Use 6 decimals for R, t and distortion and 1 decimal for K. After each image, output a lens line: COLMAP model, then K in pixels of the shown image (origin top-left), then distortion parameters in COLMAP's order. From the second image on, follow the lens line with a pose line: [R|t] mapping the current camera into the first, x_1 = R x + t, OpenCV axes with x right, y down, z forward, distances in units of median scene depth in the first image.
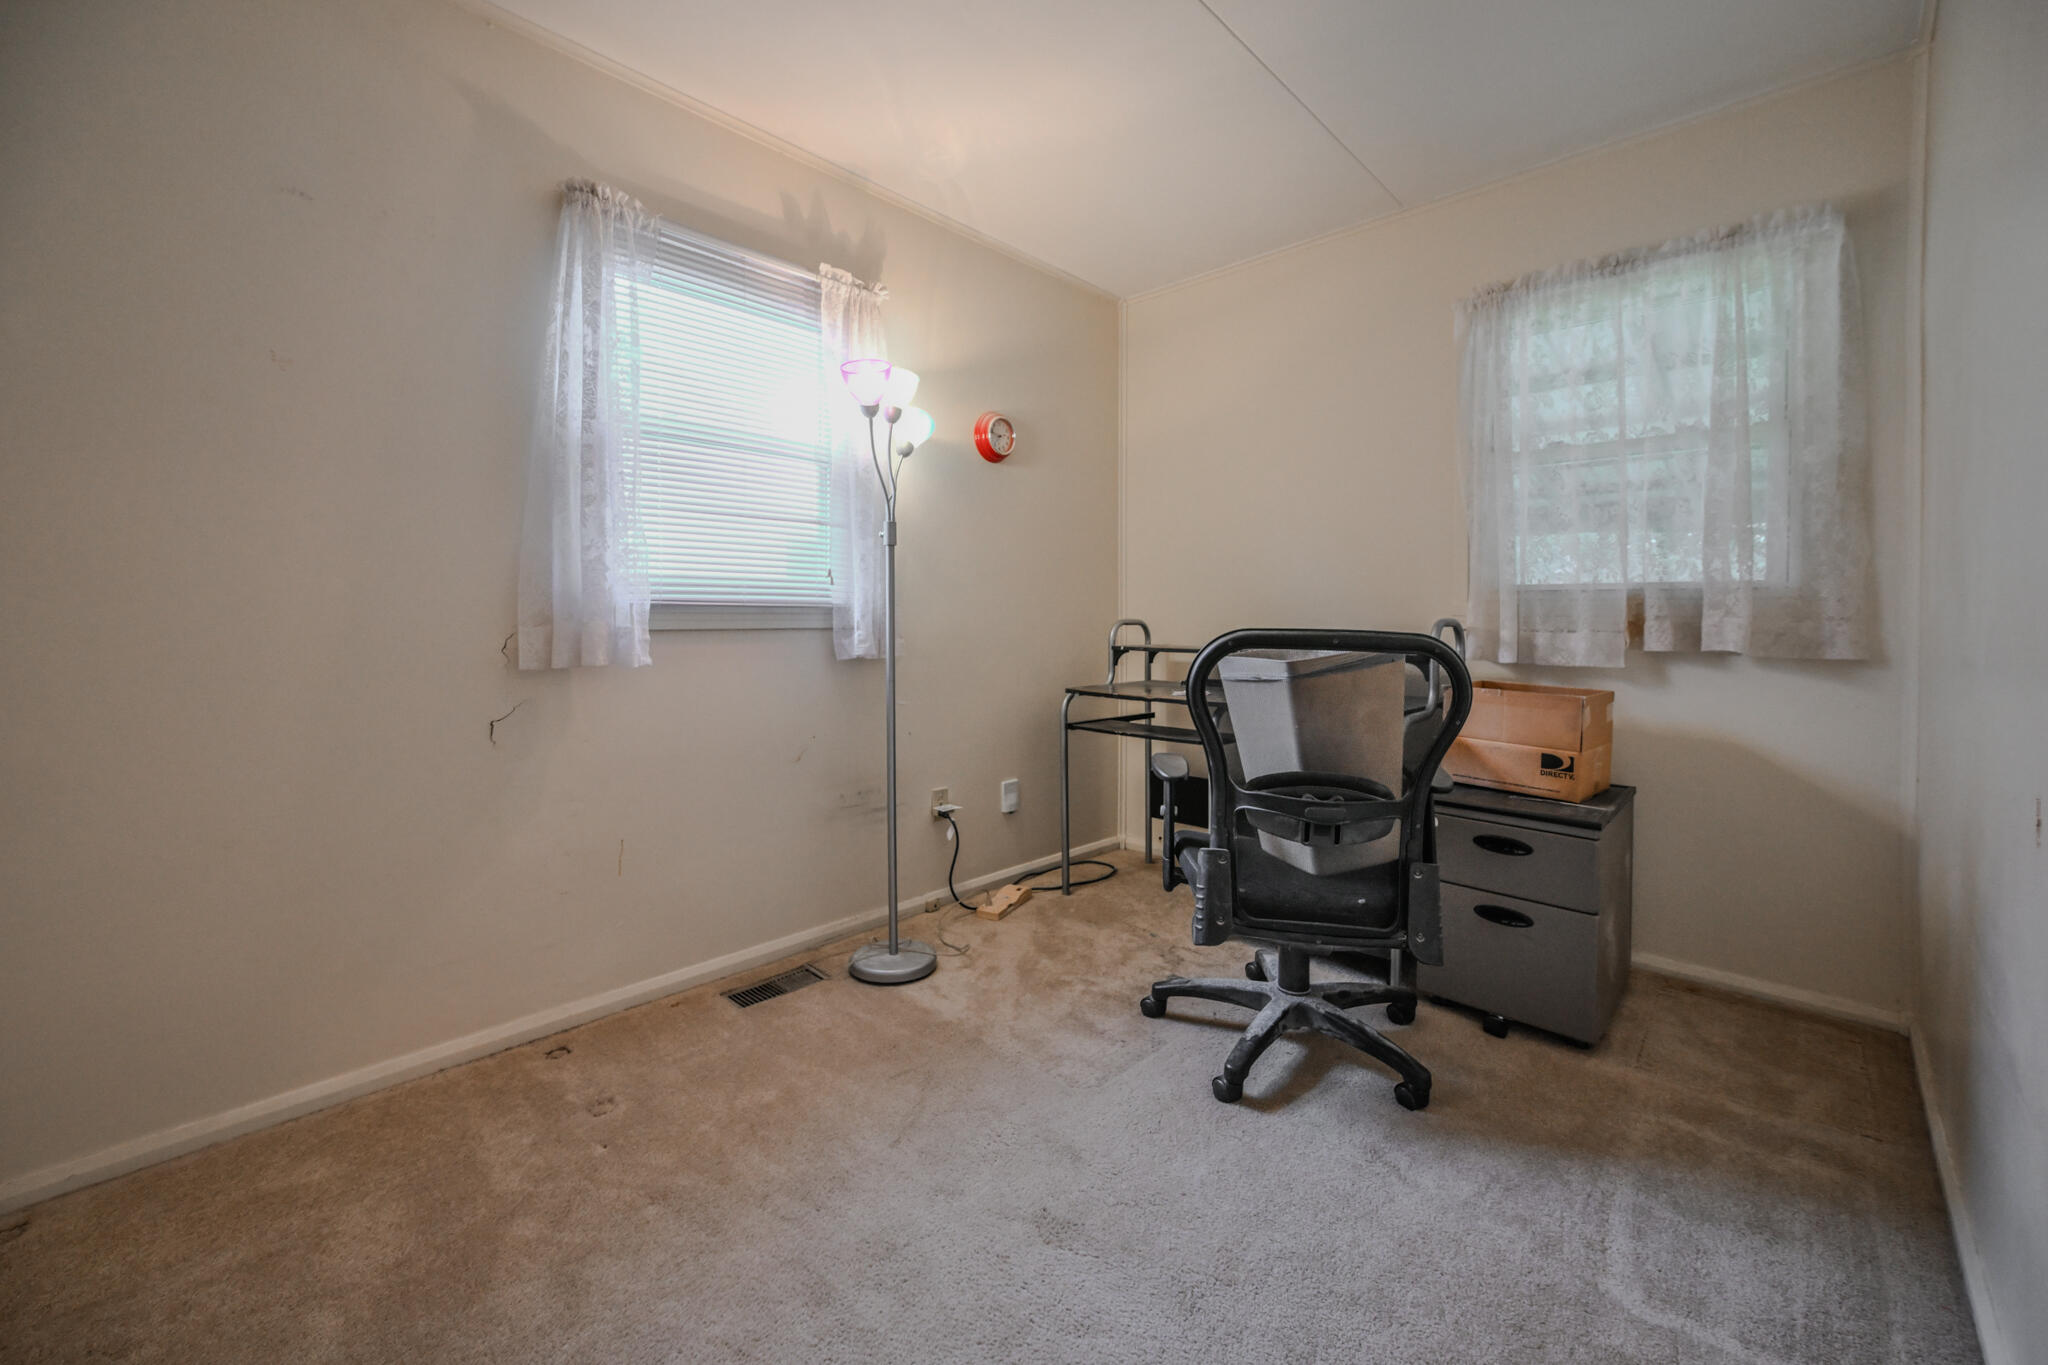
lens RADIAL K [[786.4, 0, 1038.6], [0, 786.4, 615.5], [0, 0, 1]] dist [-0.001356, -0.000088]
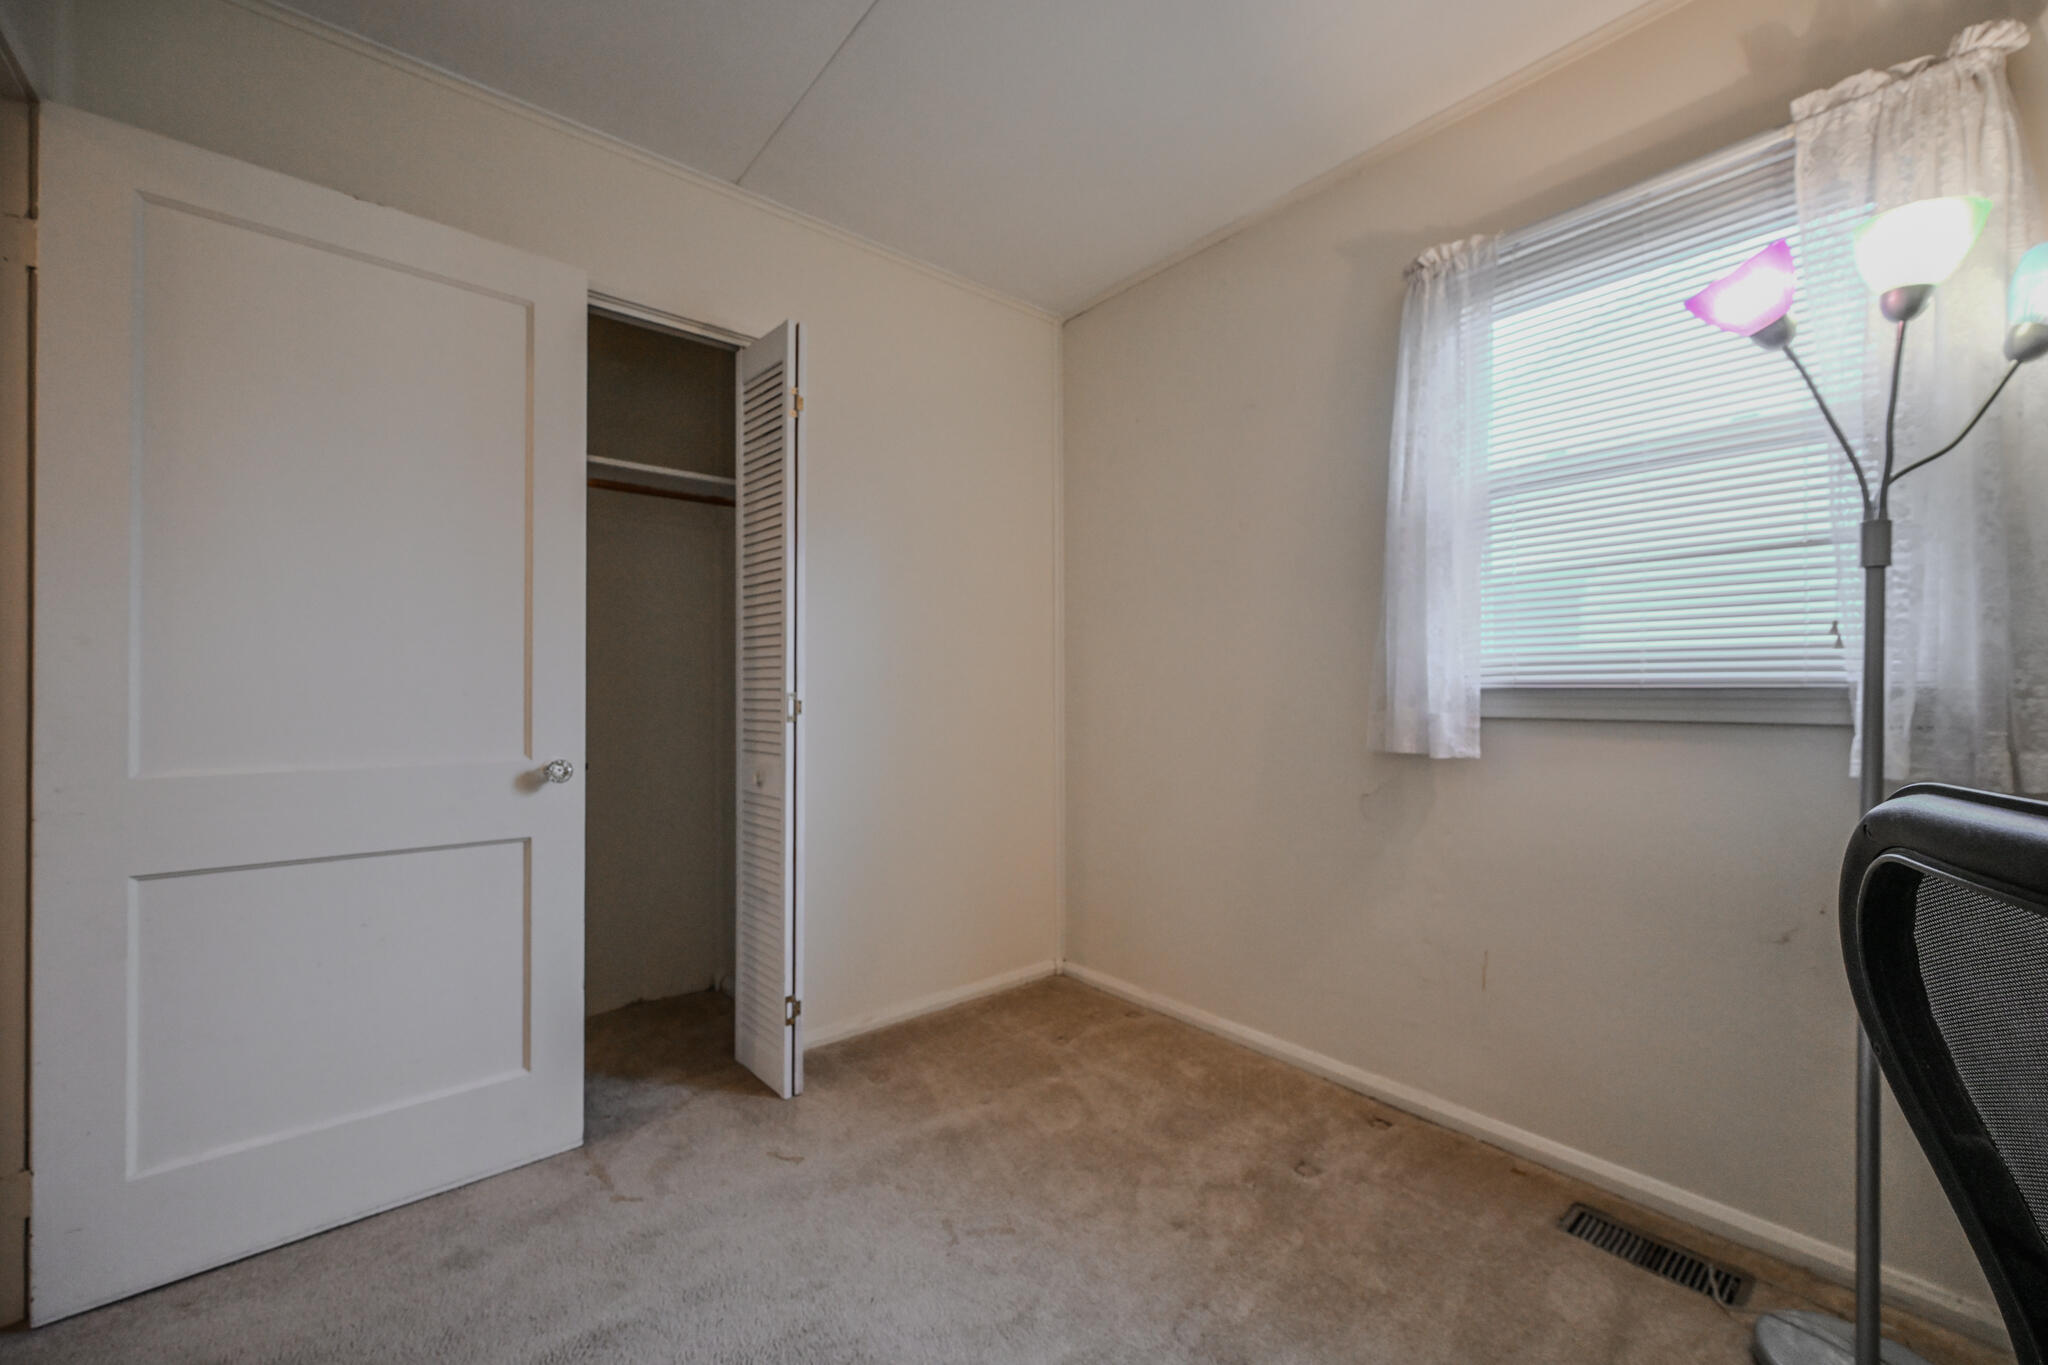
lens RADIAL K [[787.3, 0, 1024.0], [0, 787.3, 682.5], [0, 0, 1]] dist [-0.001754, 0.000103]
pose [[-0.093188, -0.013979, -0.995550, 0.426404], [0.001664, 0.999898, -0.014196, -0.008717], [0.995647, -0.002979, -0.093155, 0.574793]]
